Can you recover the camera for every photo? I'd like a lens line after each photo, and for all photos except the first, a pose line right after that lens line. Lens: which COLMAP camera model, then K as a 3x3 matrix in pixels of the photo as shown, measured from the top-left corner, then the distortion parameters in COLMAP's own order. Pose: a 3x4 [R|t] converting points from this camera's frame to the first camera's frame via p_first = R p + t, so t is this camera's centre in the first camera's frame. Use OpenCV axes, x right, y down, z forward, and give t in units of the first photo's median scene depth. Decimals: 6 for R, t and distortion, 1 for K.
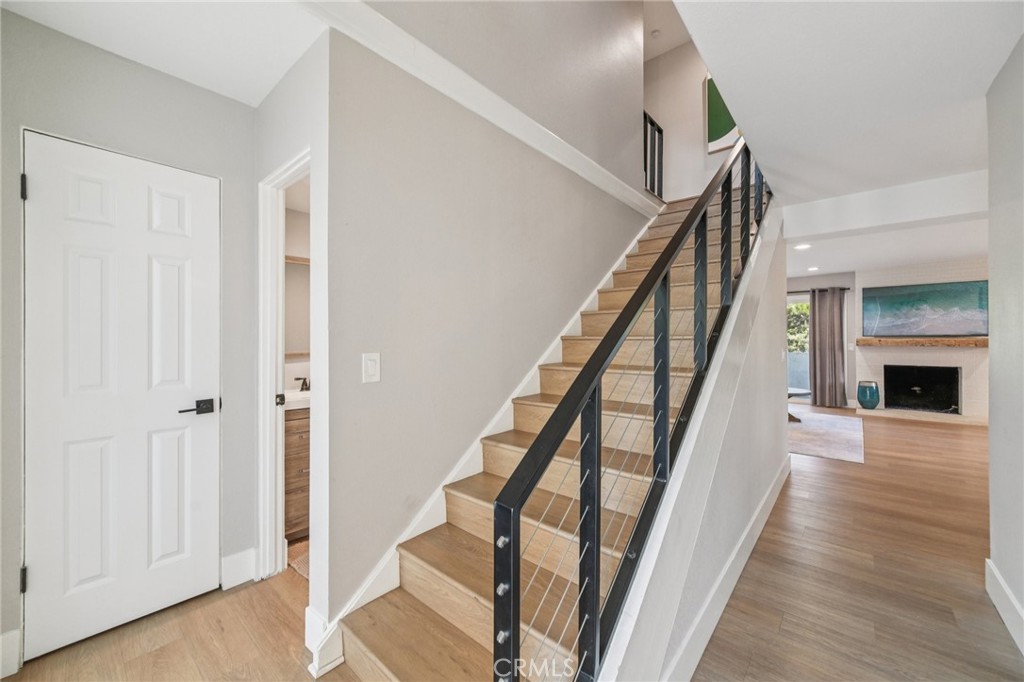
lens RADIAL K [[392.6, 0, 514.2], [0, 392.6, 341.6], [0, 0, 1]] dist [-0.000830, 0.000022]
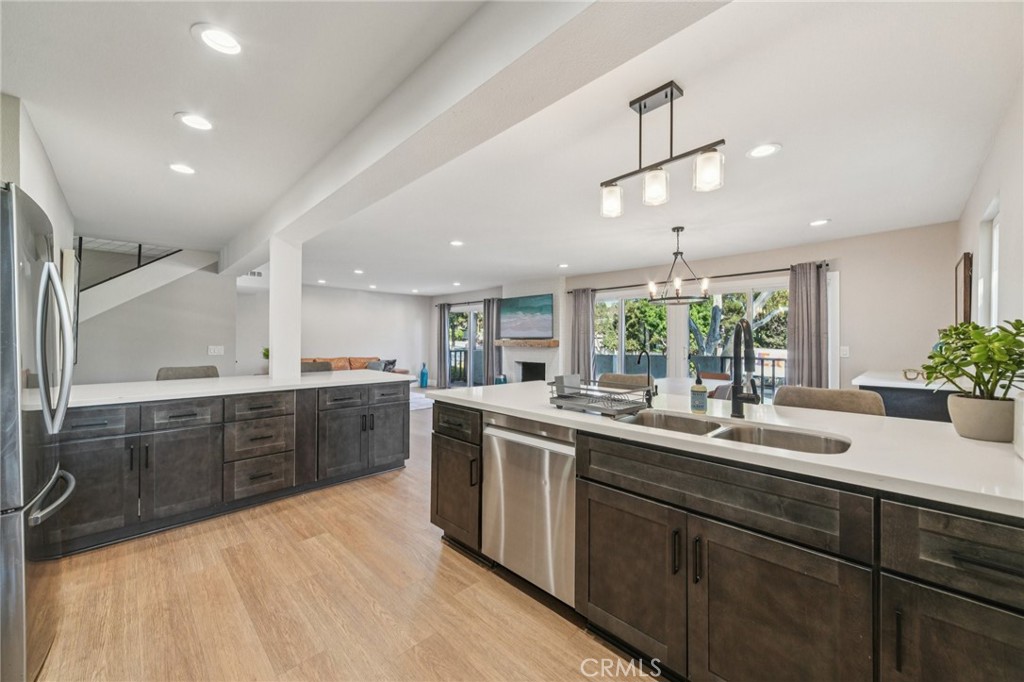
lens RADIAL K [[392.6, 0, 514.2], [0, 392.6, 341.6], [0, 0, 1]] dist [-0.000830, 0.000022]
pose [[0.996621, 0.003684, -0.082052, 1.033935], [-0.003506, 0.999991, 0.002320, -0.005682], [0.082059, -0.002024, 0.996625, -0.226626]]
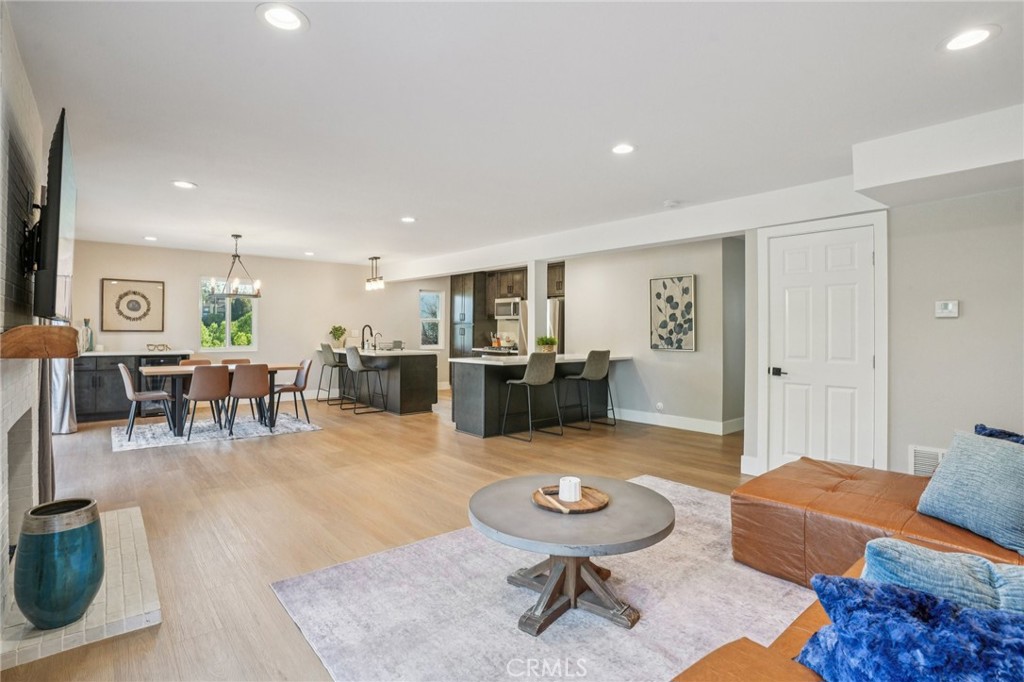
lens RADIAL K [[511.8, 0, 508.6], [0, 511.8, 328.9], [0, 0, 1]] dist [-0.096322, 0.050930]
pose [[-0.985805, -0.005776, 0.167794, 0.576501], [-0.005988, 0.999982, -0.000758, -0.009357], [-0.167787, -0.001752, -0.985822, 1.239569]]
